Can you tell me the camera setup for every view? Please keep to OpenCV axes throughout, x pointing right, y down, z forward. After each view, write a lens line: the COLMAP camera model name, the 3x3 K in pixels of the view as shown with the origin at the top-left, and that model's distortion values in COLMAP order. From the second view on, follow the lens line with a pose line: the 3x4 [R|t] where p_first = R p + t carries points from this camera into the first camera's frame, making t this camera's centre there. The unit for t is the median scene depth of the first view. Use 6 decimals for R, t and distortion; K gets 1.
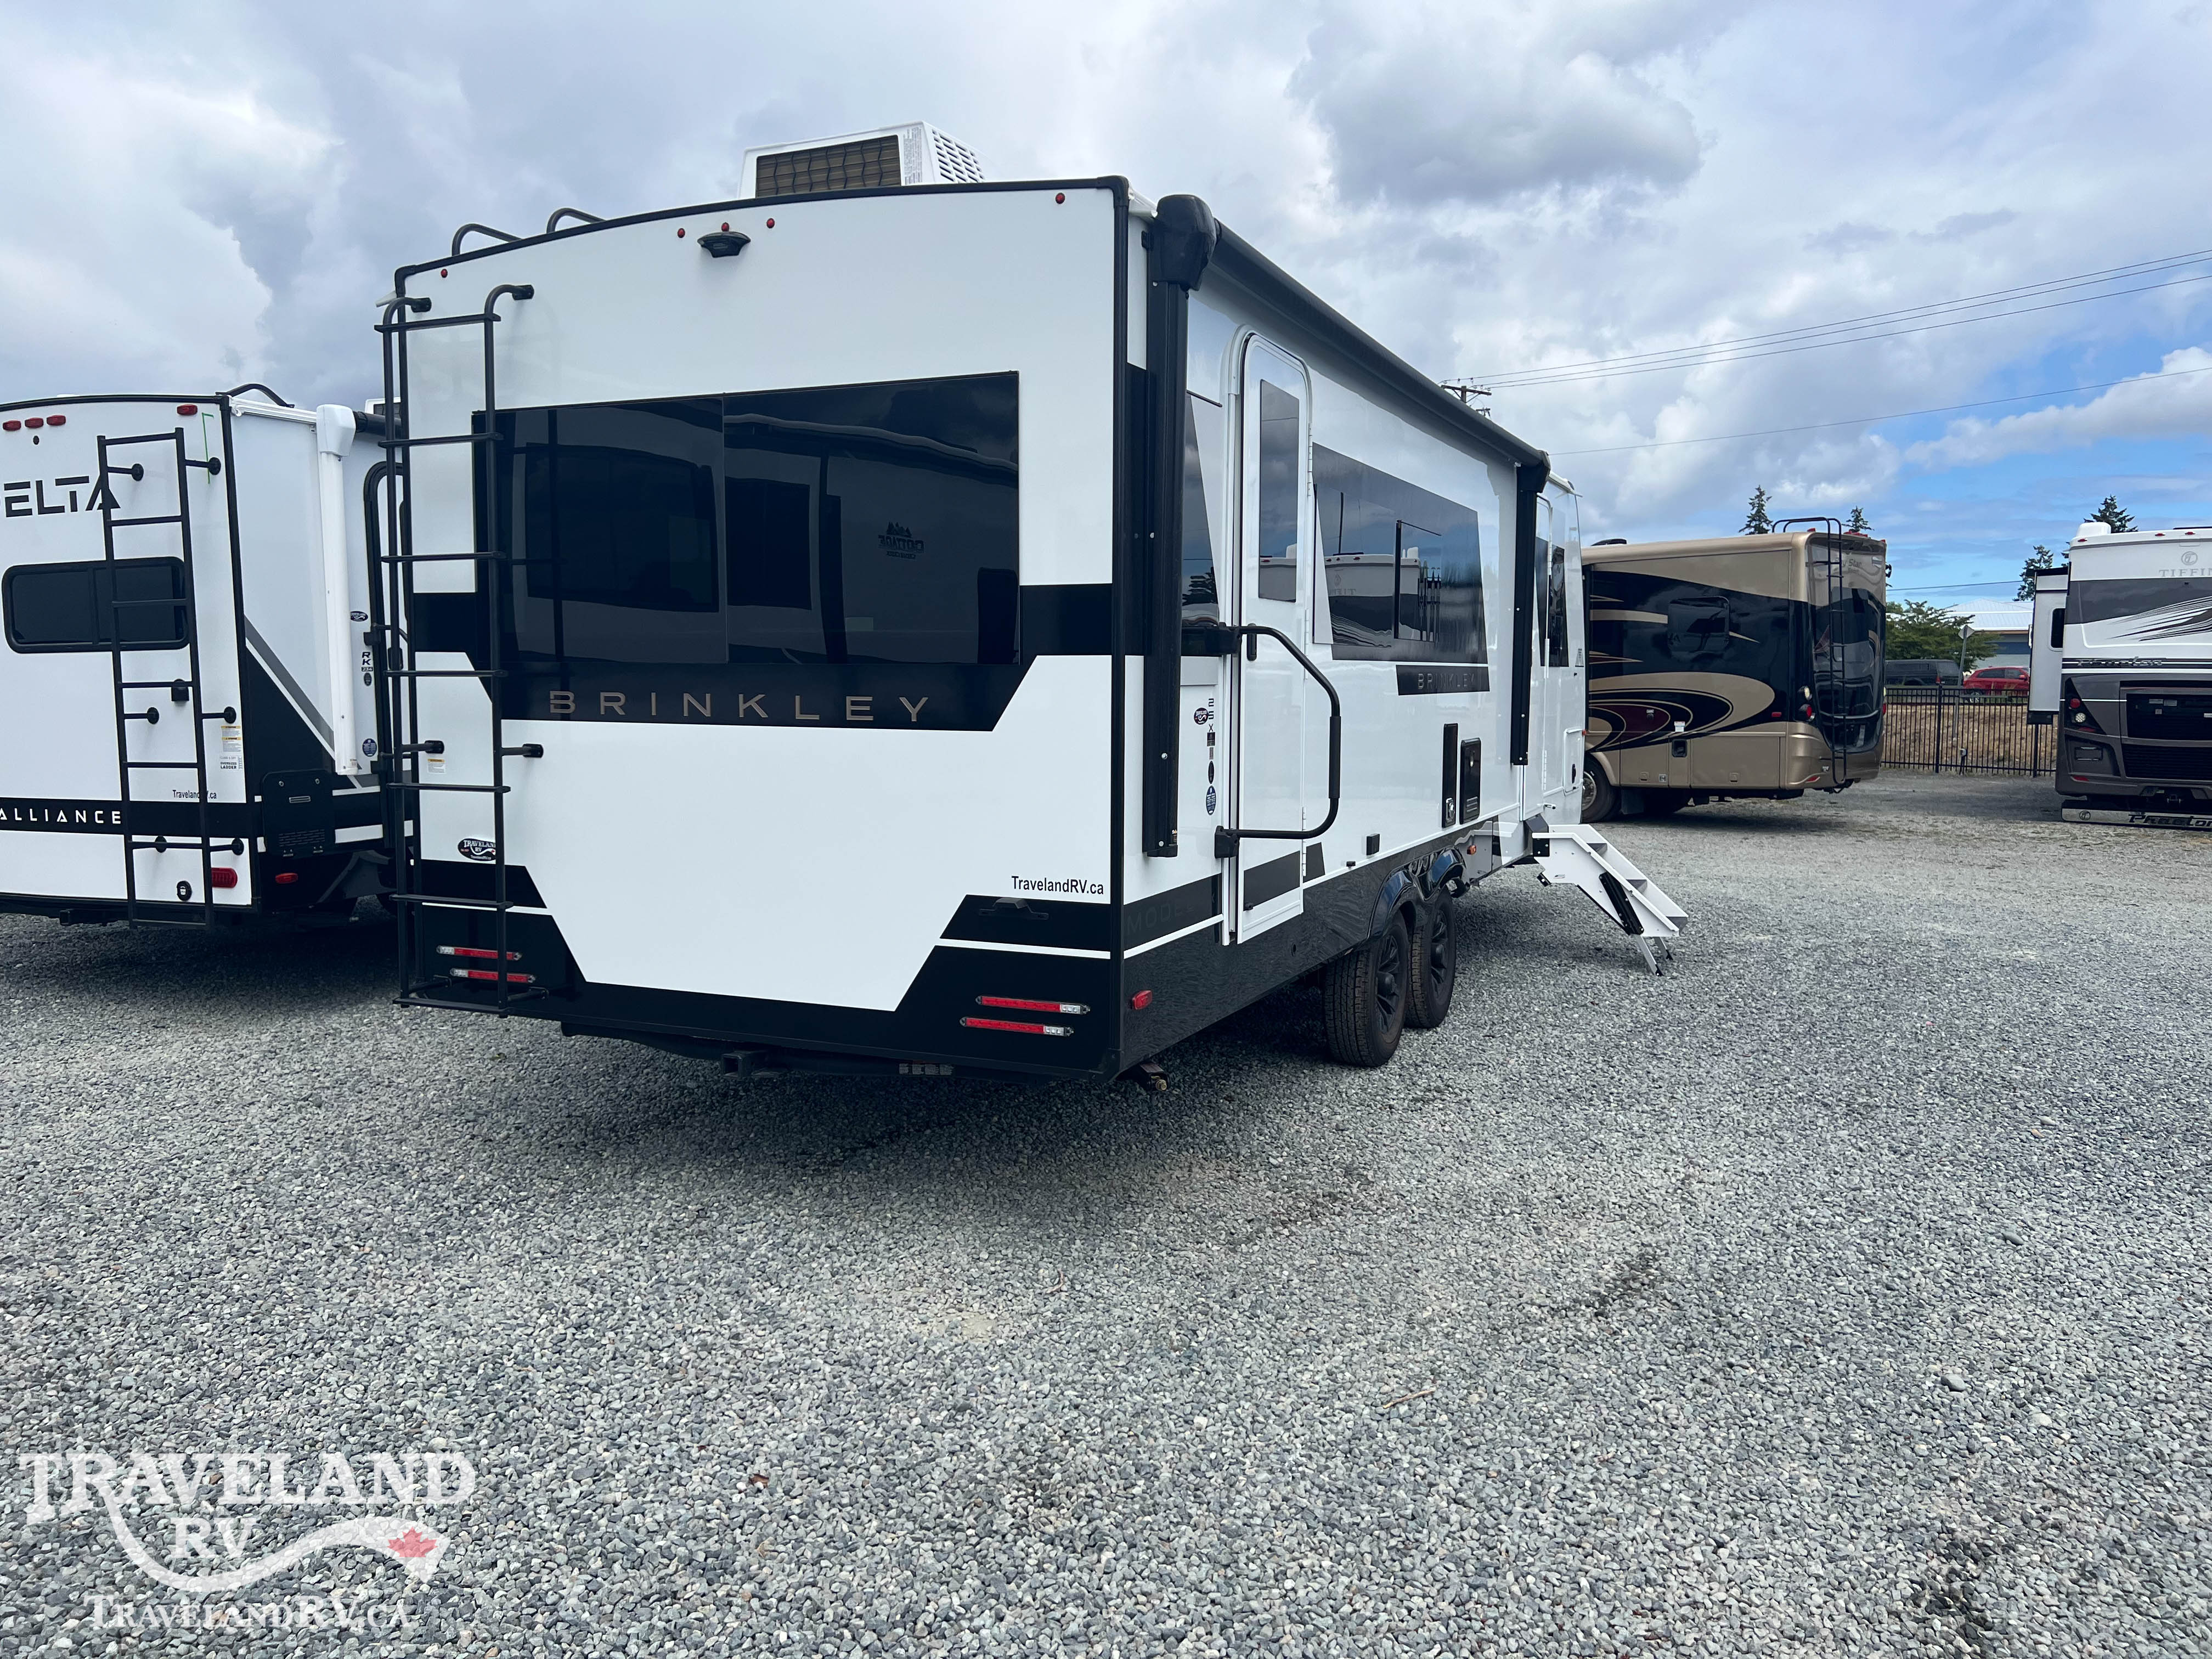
lens RADIAL K [[1670.5, 0, 1107.4], [0, 1670.5, 819.5], [0, 0, 1]] dist [0.049147, -0.061486]
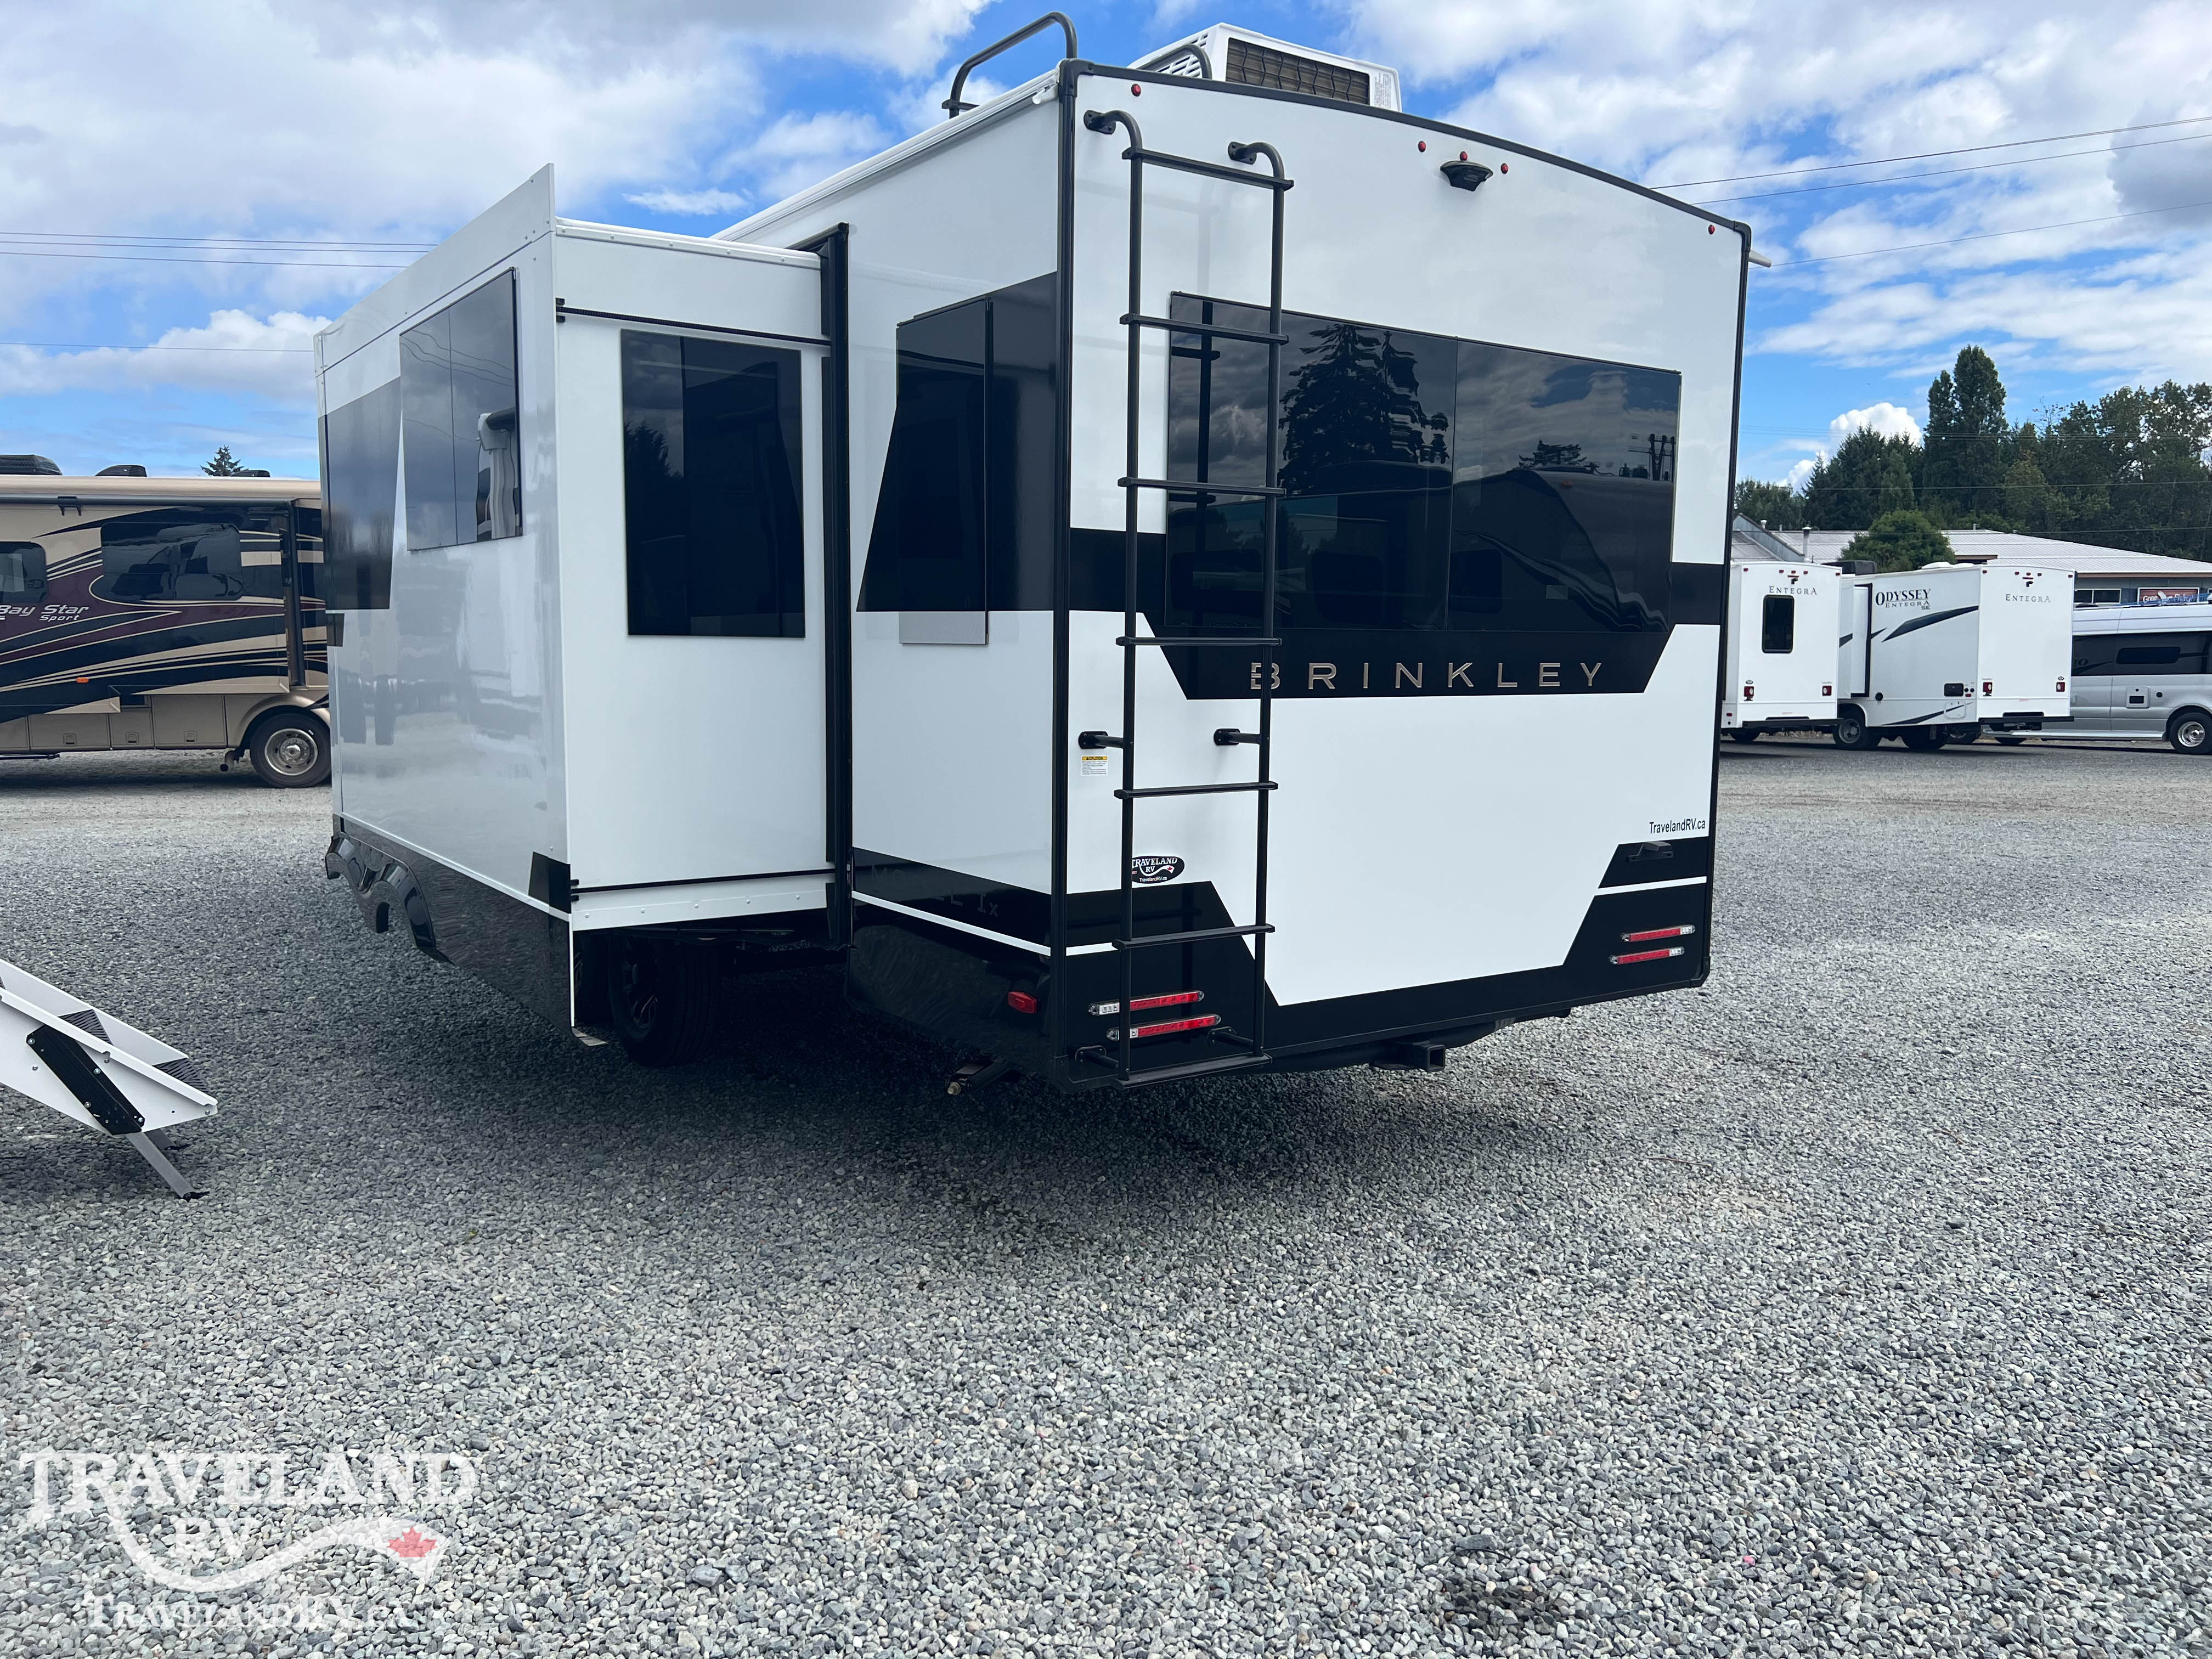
lens RADIAL K [[1670.5, 0, 1101.0], [0, 1670.5, 834.5], [0, 0, 1]] dist [0.049147, -0.061486]
pose [[0.530199, -0.099031, 0.842070, -1.153528], [0.064881, 0.994982, 0.076162, -0.064898], [-0.845387, 0.014253, 0.533964, 0.682368]]
